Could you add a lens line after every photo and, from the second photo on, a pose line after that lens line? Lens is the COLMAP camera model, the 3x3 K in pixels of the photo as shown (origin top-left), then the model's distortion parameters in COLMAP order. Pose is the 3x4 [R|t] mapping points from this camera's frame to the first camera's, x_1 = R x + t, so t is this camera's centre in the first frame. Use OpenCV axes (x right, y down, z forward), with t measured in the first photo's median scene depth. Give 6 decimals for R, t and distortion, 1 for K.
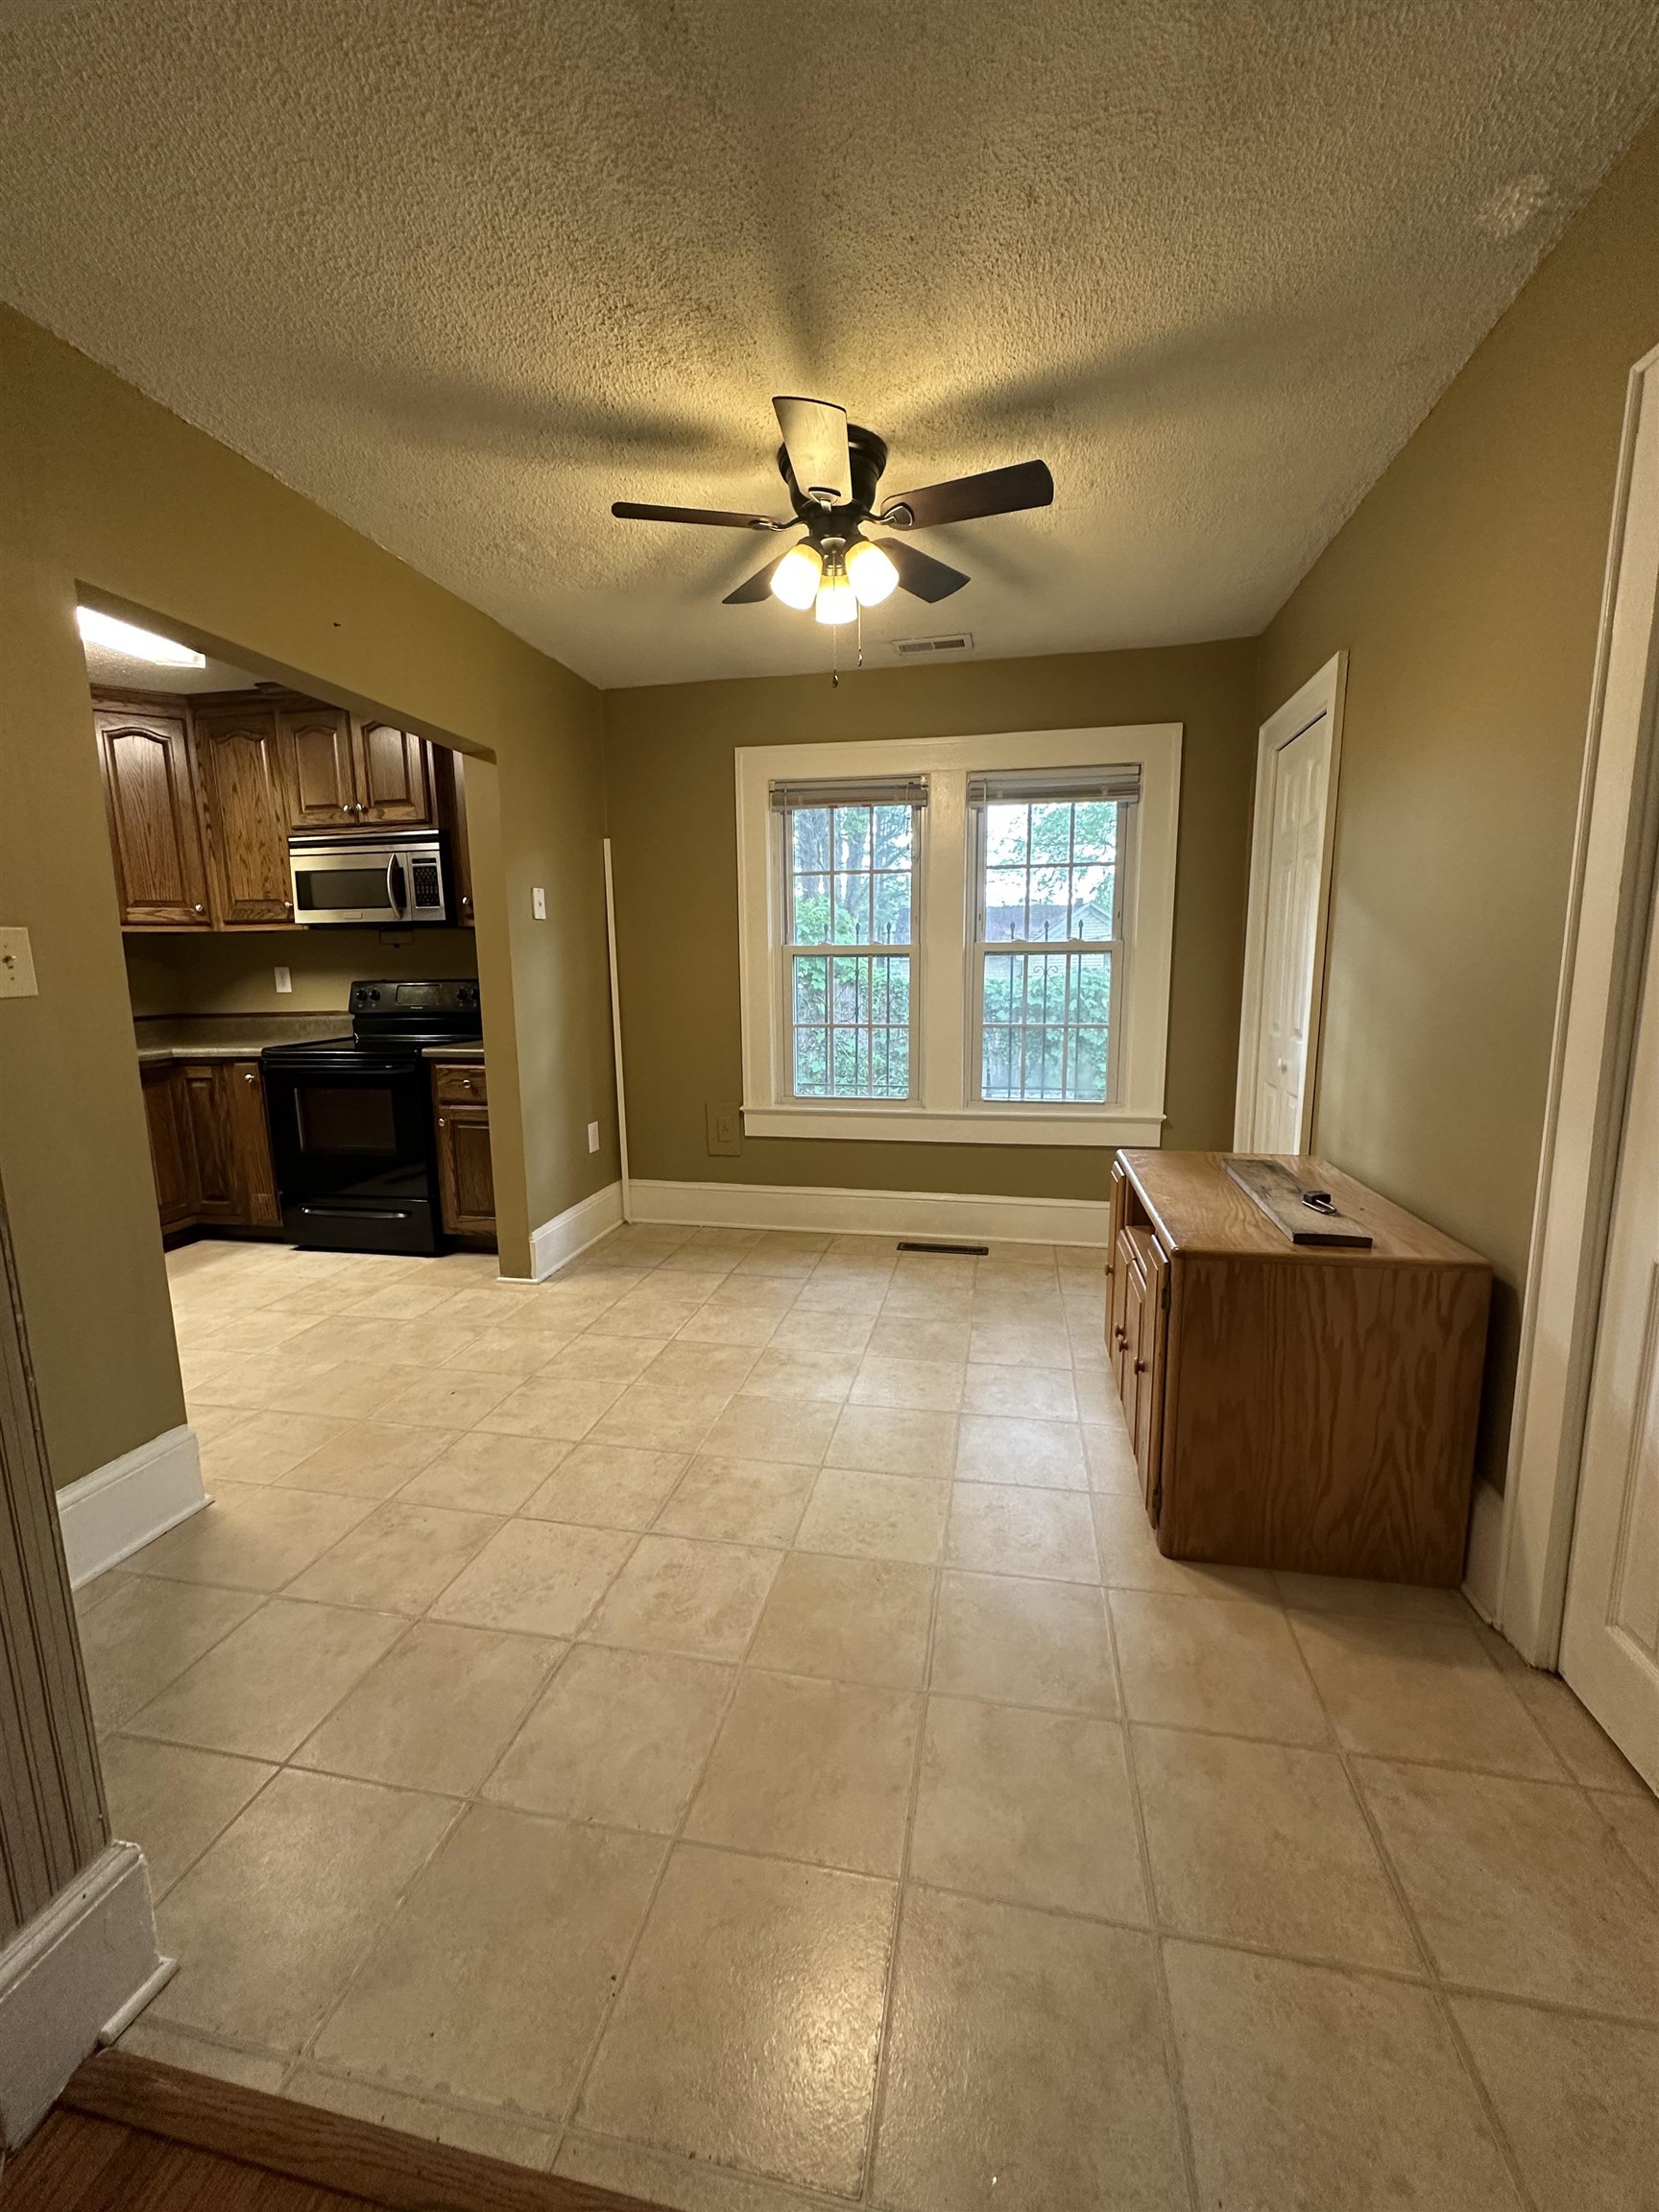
lens RADIAL K [[886.8, 0, 828.4], [0, 886.8, 1102.3], [0, 0, 1]] dist [-0.003213, 0.001166]
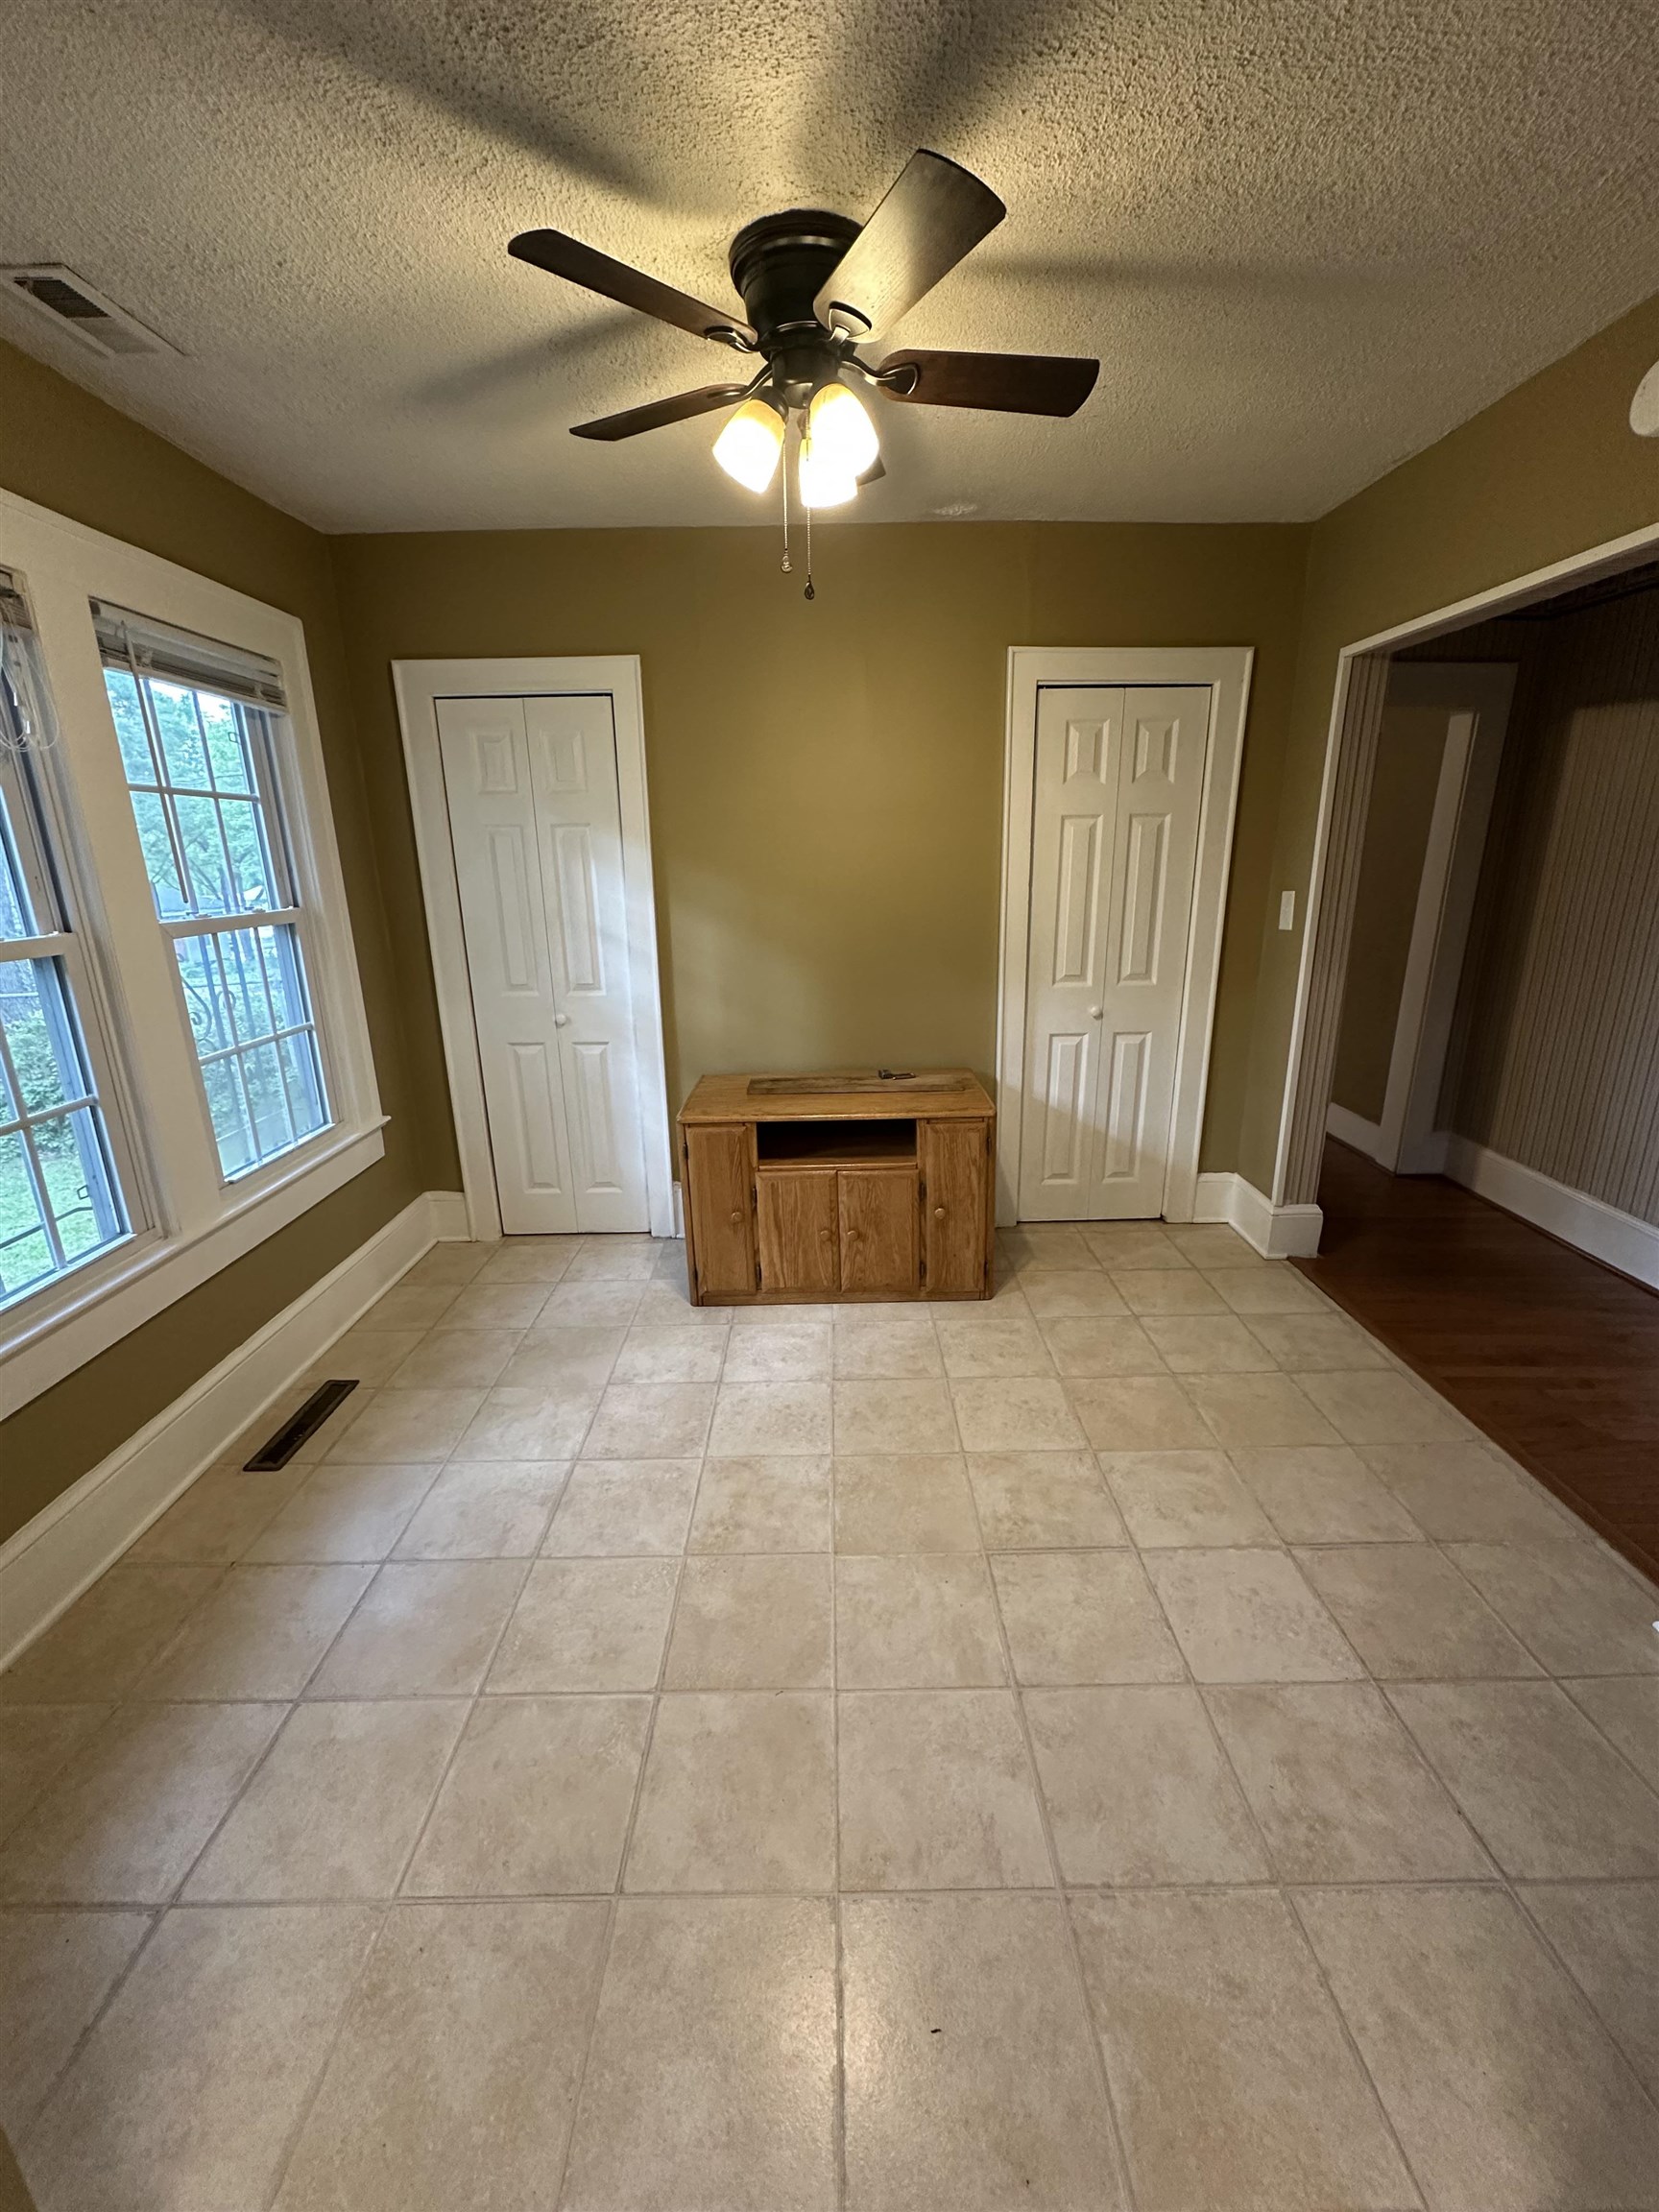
lens RADIAL K [[886.8, 0, 832.9], [0, 886.8, 1104.7], [0, 0, 1]] dist [-0.003213, 0.001166]
pose [[-0.207487, -0.256241, 0.944081, -0.762244], [0.167051, 0.941627, 0.292289, -0.261586], [-0.963869, 0.218356, -0.152570, 1.107940]]
